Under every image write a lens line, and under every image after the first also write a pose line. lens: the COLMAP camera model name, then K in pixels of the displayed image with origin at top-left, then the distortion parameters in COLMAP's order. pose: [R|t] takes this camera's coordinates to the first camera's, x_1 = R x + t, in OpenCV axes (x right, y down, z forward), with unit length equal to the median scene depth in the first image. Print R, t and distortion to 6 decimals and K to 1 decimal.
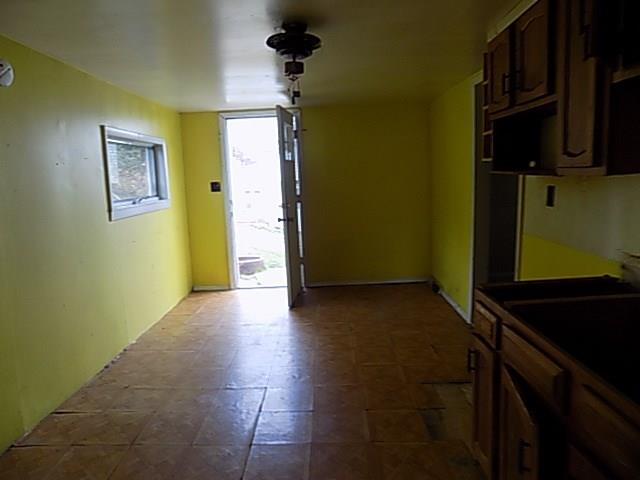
lens RADIAL K [[432.6, 0, 322.6], [0, 432.6, 236.9], [0, 0, 1]] dist [-0.062797, 0.062689]
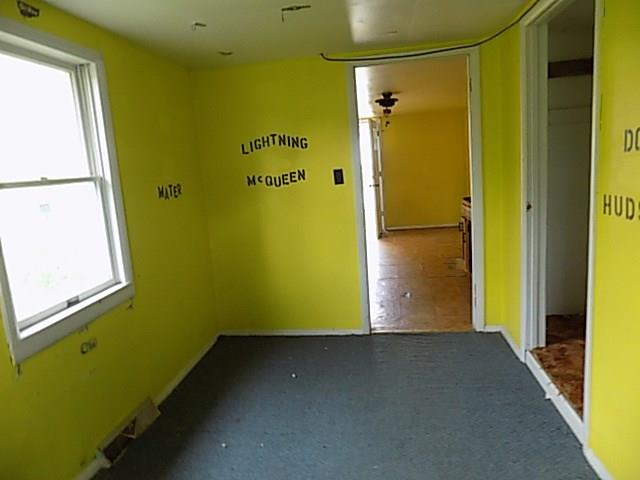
lens RADIAL K [[432.6, 0, 322.6], [0, 432.6, 236.9], [0, 0, 1]] dist [-0.062797, 0.062689]
pose [[0.989159, -0.014483, -0.146130, -0.042255], [0.018974, 0.999388, 0.029388, 0.110015], [0.145615, -0.031842, 0.988829, -0.727015]]
